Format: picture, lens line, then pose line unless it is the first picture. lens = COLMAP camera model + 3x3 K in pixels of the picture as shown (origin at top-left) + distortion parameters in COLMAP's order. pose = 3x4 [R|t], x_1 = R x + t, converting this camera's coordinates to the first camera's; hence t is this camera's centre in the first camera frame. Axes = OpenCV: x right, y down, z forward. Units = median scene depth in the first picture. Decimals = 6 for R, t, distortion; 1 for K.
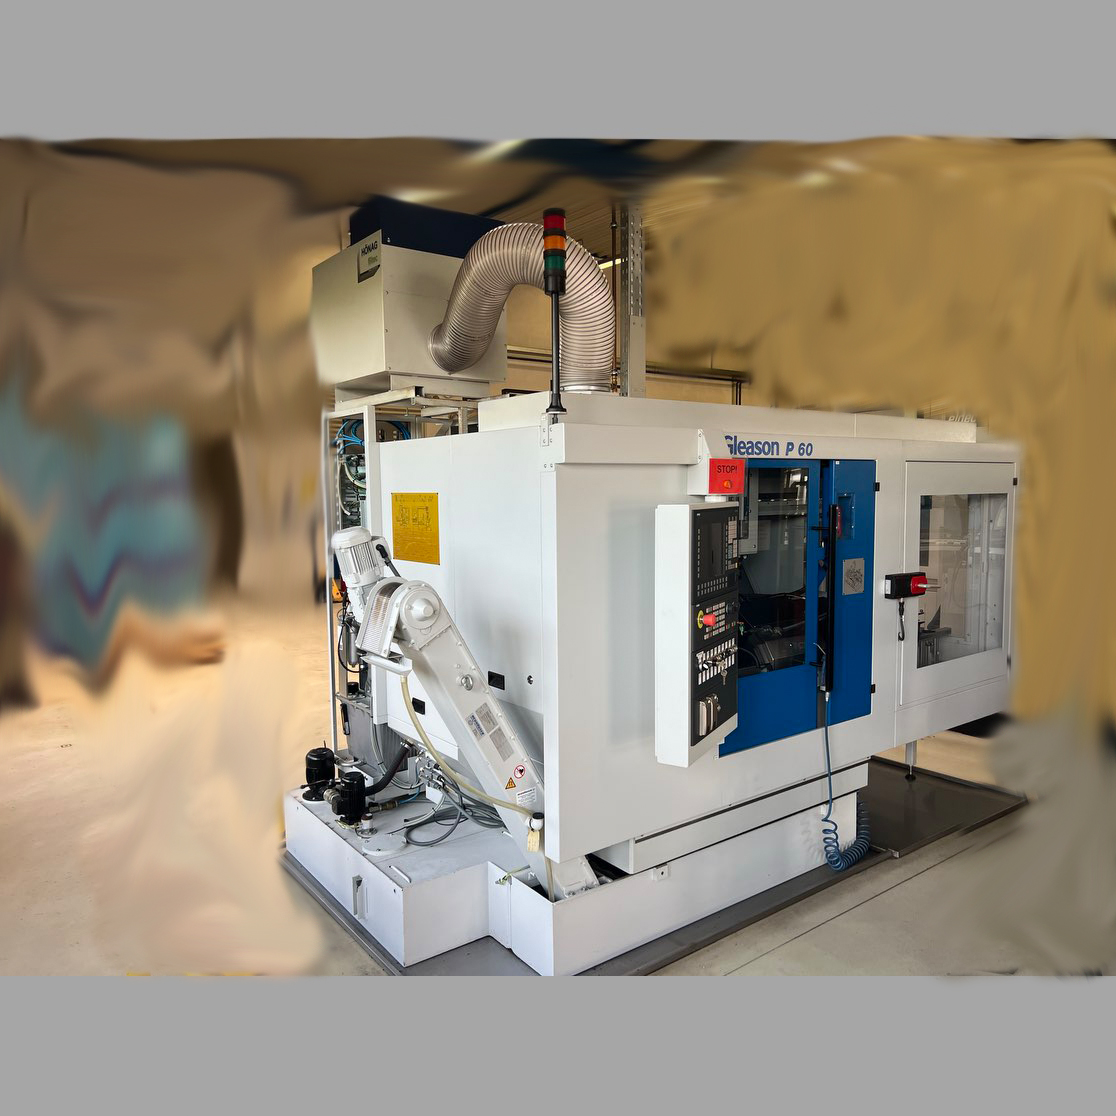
lens RADIAL K [[840.8, 0, 561.5], [0, 840.8, 556.9], [0, 0, 1]] dist [0.057573, -0.077598]
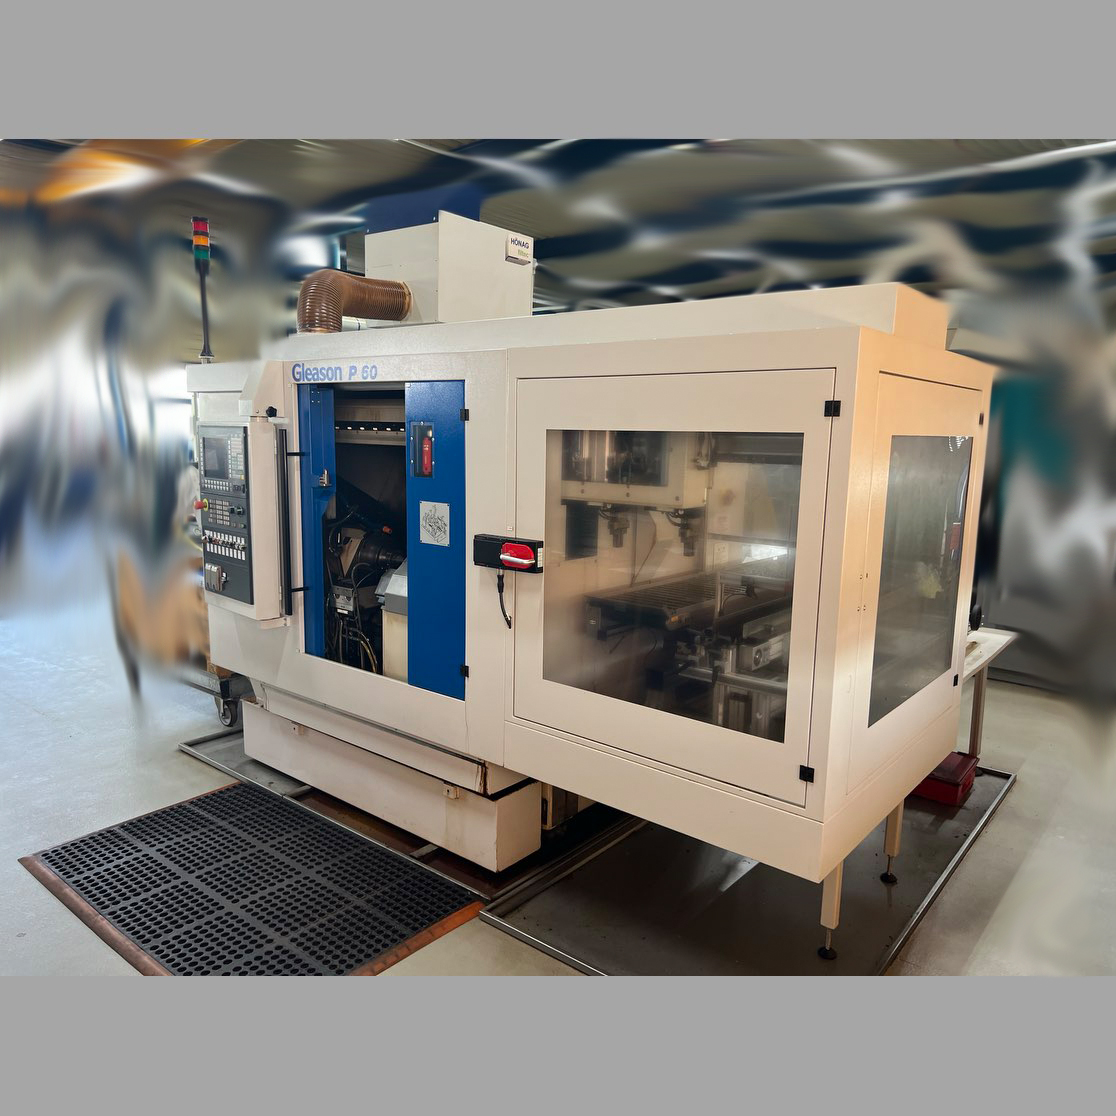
lens RADIAL K [[840.8, 0, 560.2], [0, 840.8, 561.7], [0, 0, 1]] dist [0.057573, -0.077598]
pose [[0.233445, 0.162327, -0.958725, 1.258506], [-0.106649, 0.984293, 0.140687, -0.074554], [0.966504, 0.069404, 0.247090, 0.983655]]
